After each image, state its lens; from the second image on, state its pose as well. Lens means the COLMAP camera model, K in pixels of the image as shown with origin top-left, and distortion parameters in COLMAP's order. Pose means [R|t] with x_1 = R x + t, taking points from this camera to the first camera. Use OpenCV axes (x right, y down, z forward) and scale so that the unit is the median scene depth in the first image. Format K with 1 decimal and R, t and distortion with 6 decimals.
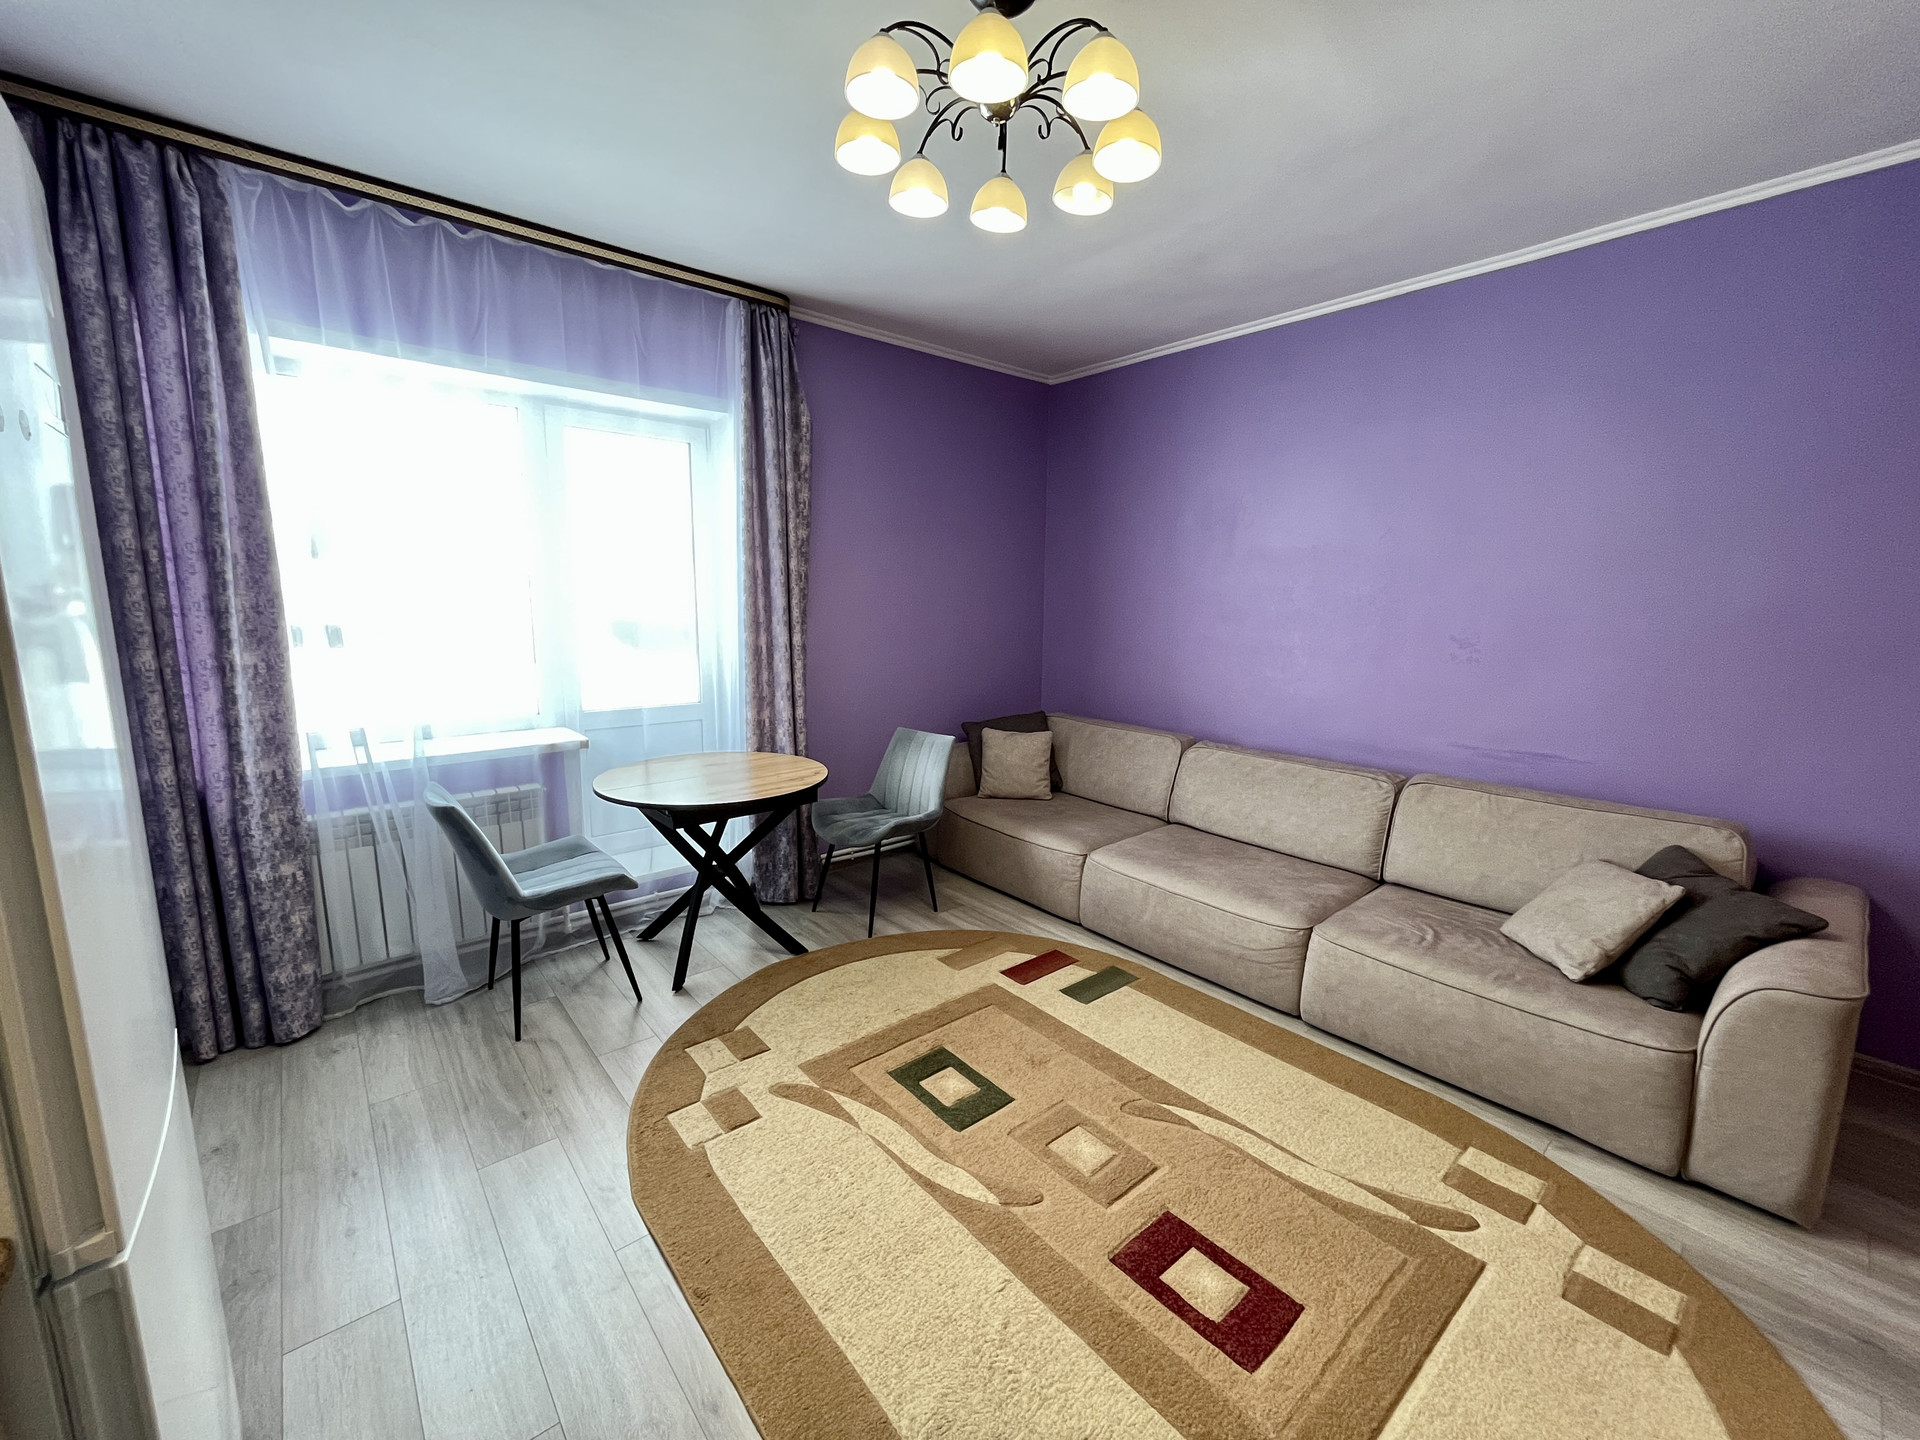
lens RADIAL K [[774.0, 0, 961.9], [0, 774.0, 720.8], [0, 0, 1]] dist [-0.001275, -0.000457]
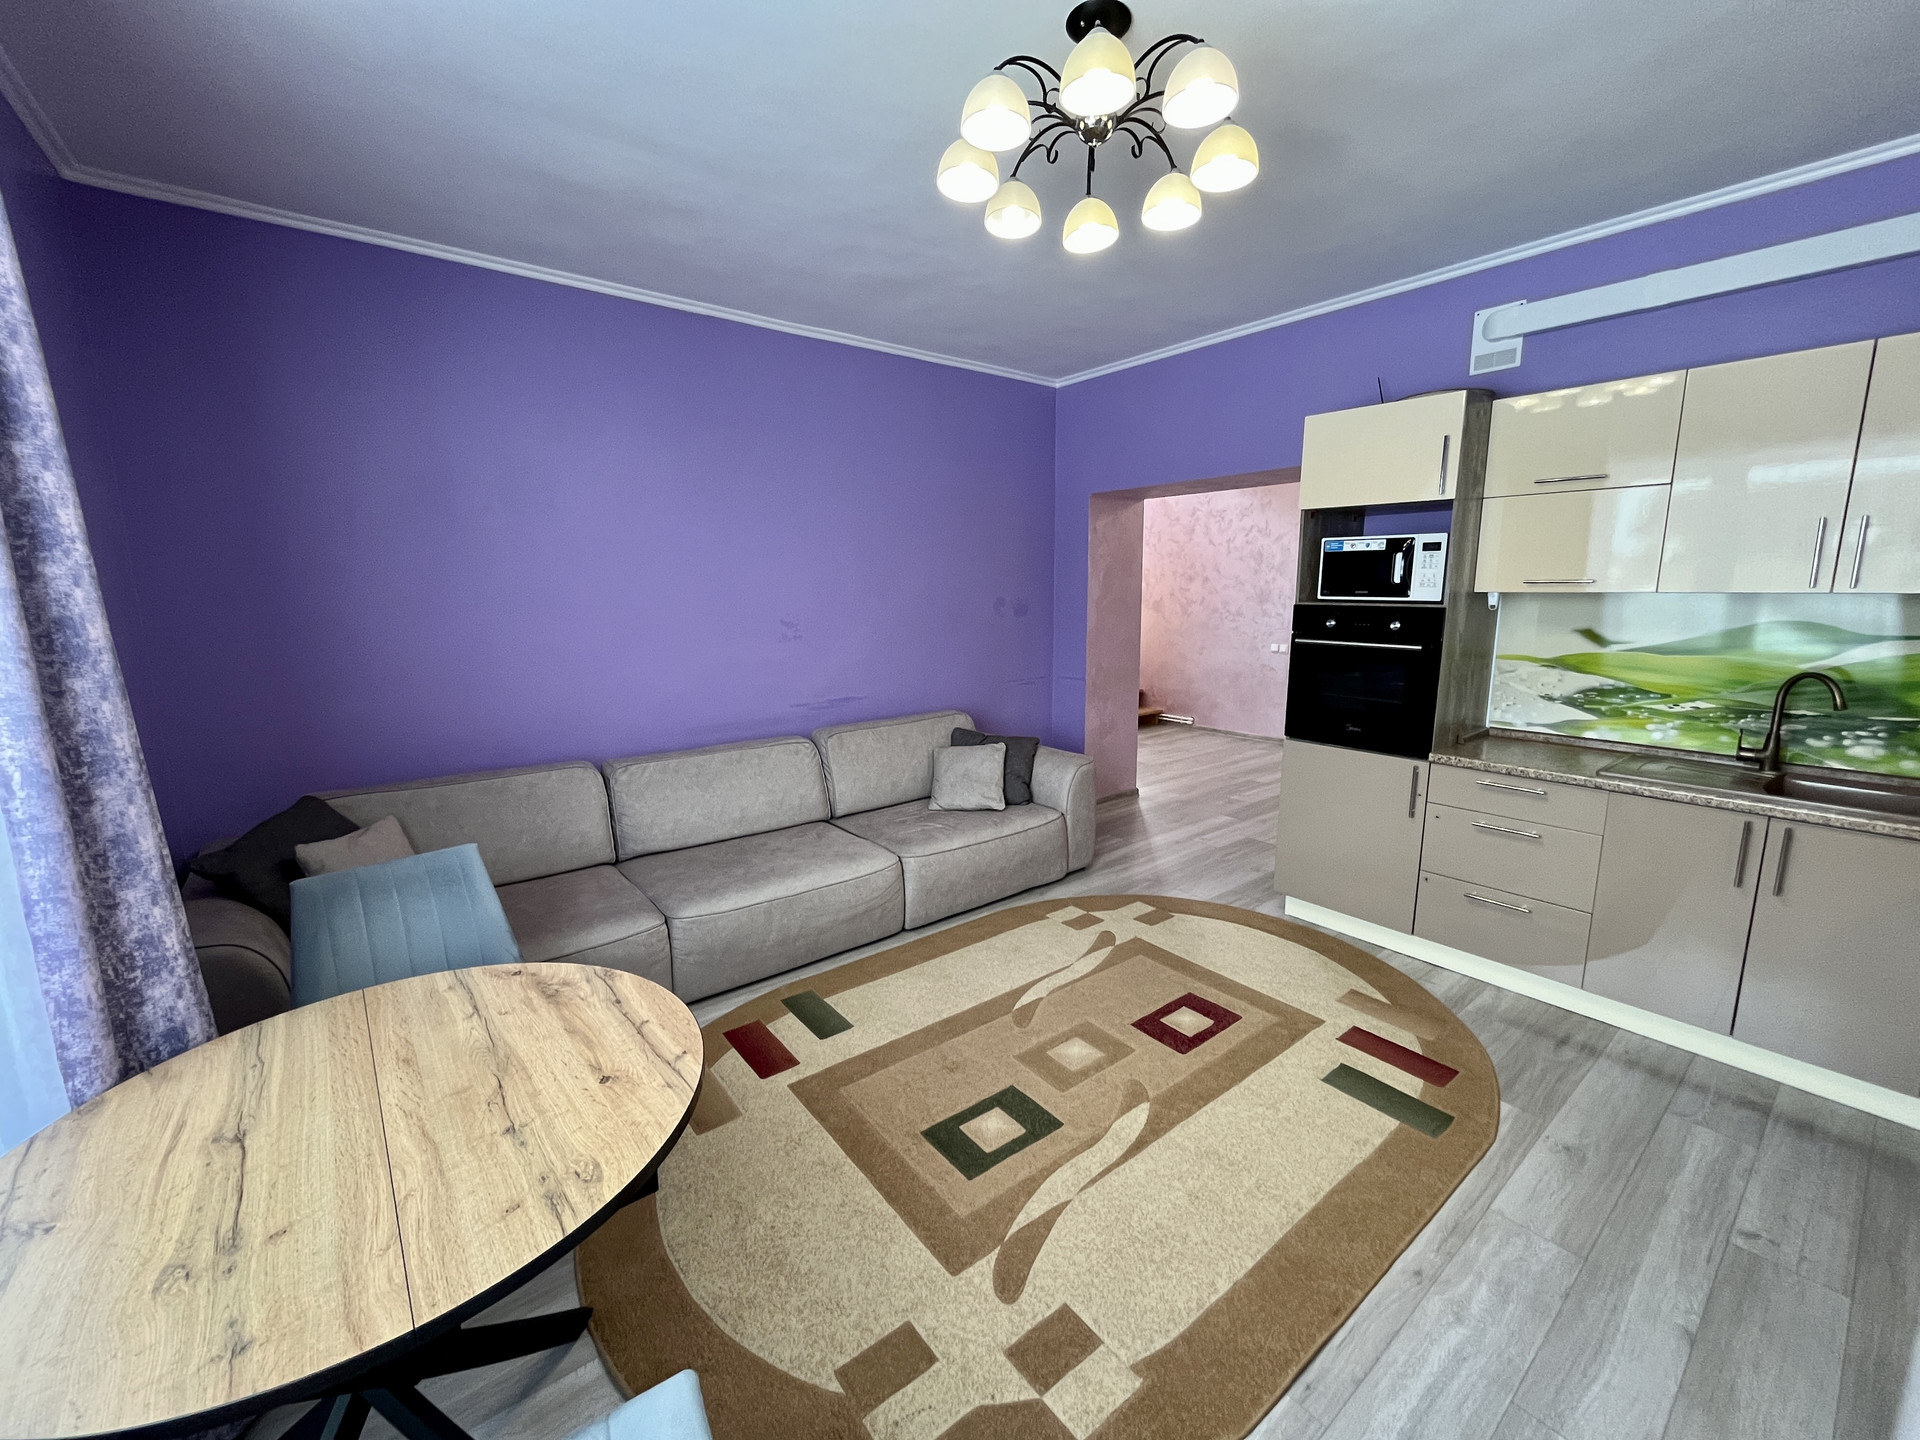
lens RADIAL K [[774.0, 0, 961.5], [0, 774.0, 716.9], [0, 0, 1]] dist [-0.001275, -0.000457]
pose [[0.039621, -0.177257, 0.983367, -0.746379], [0.166362, 0.971574, 0.168429, -0.146479], [-0.985268, 0.156922, 0.067984, 0.803583]]
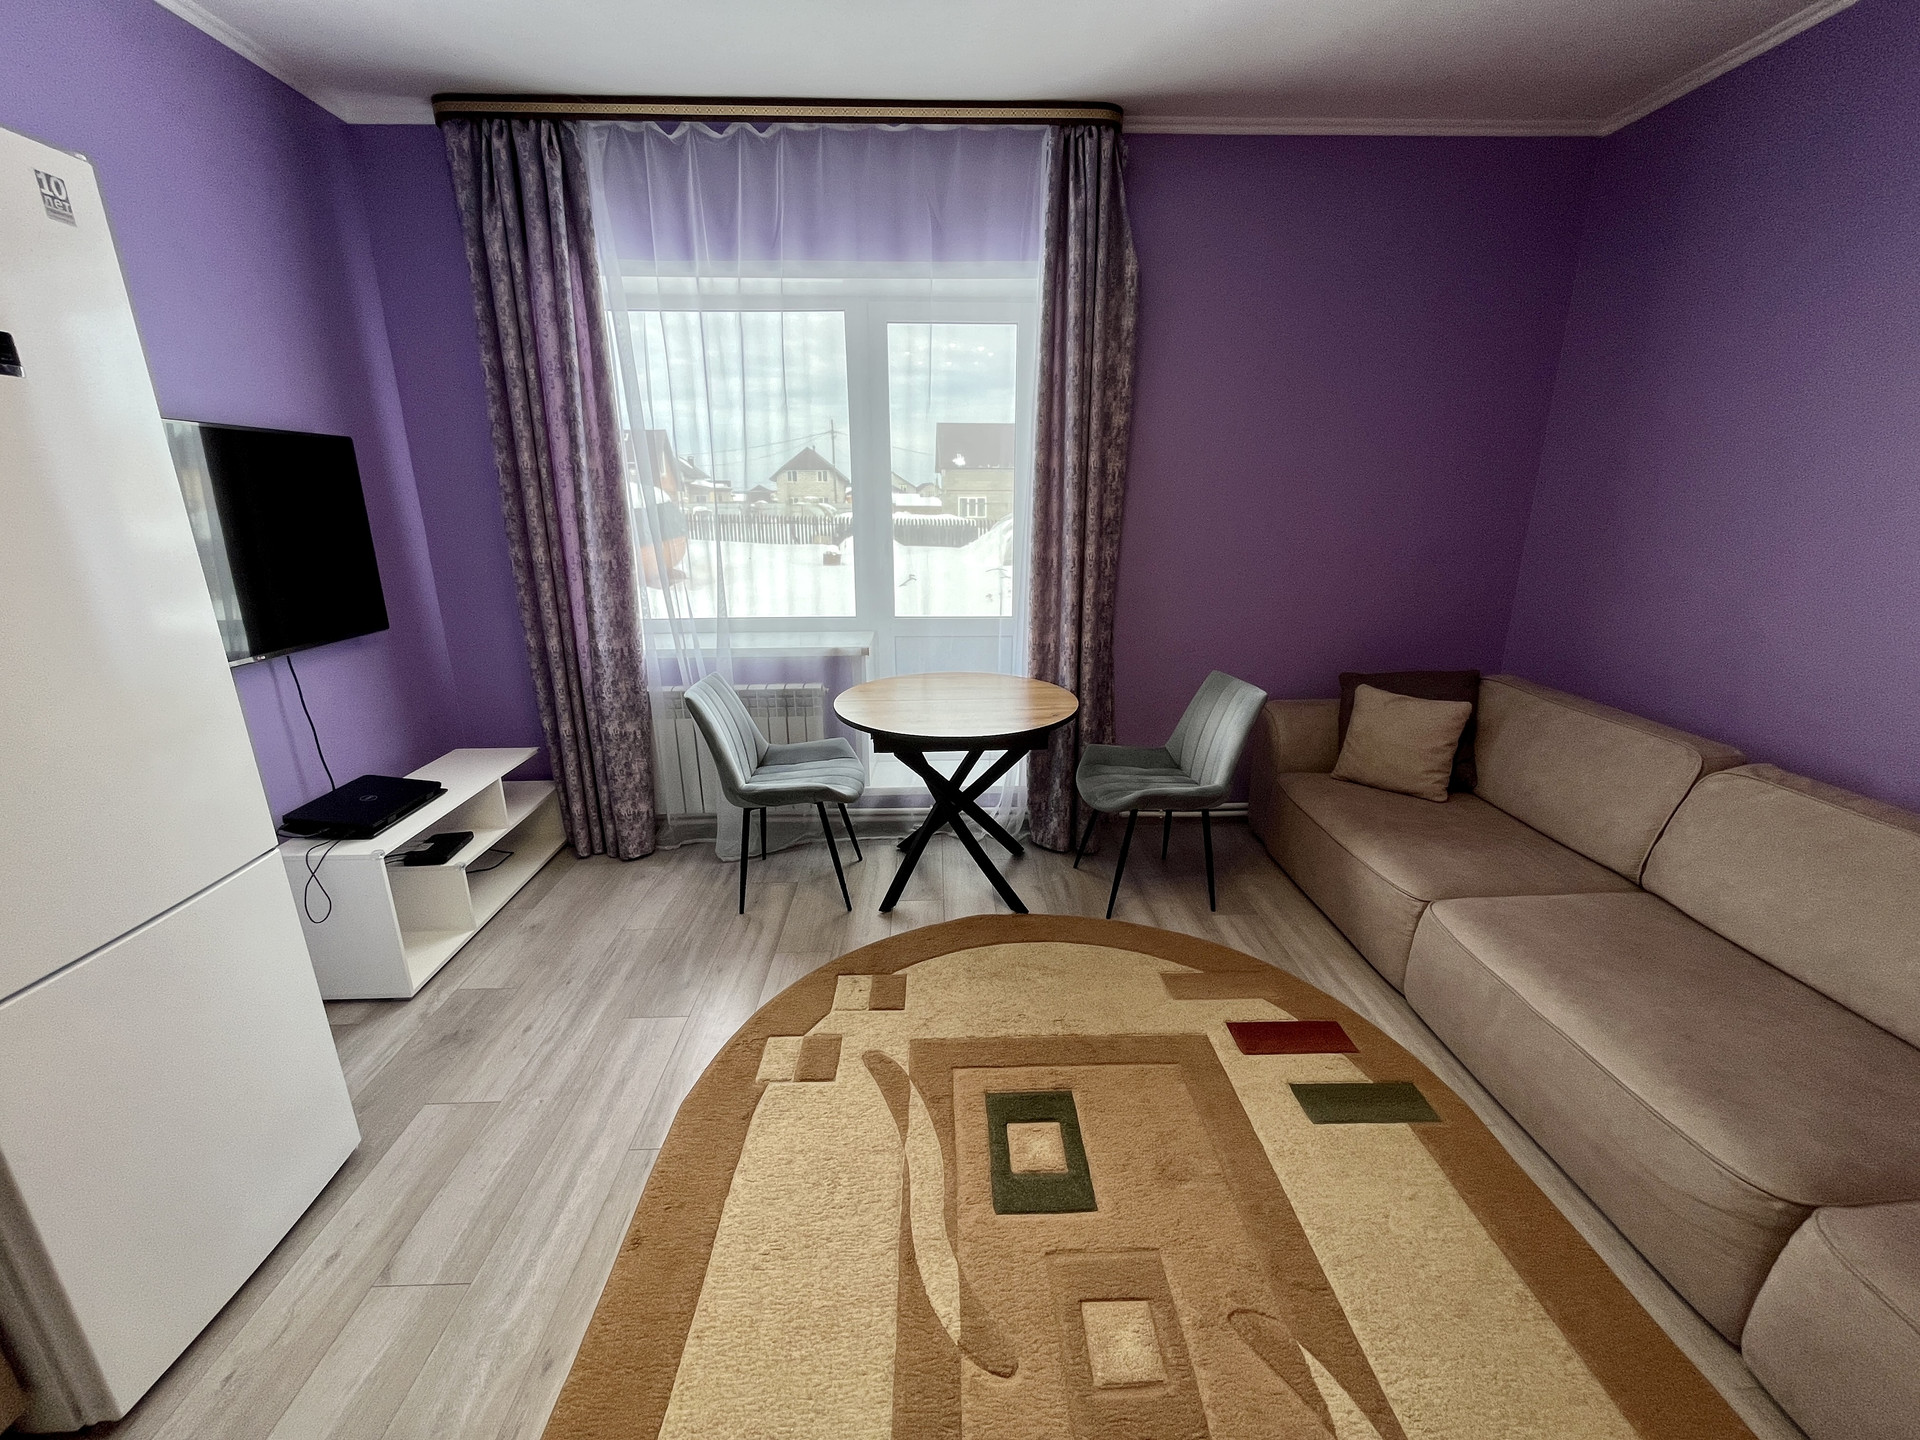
lens RADIAL K [[774.0, 0, 959.2], [0, 774.0, 720.3], [0, 0, 1]] dist [-0.001275, -0.000457]
pose [[0.778803, 0.161384, -0.606153, 0.290598], [-0.088945, 0.984985, 0.147966, -0.050440], [0.620931, -0.061322, 0.781463, 0.333613]]
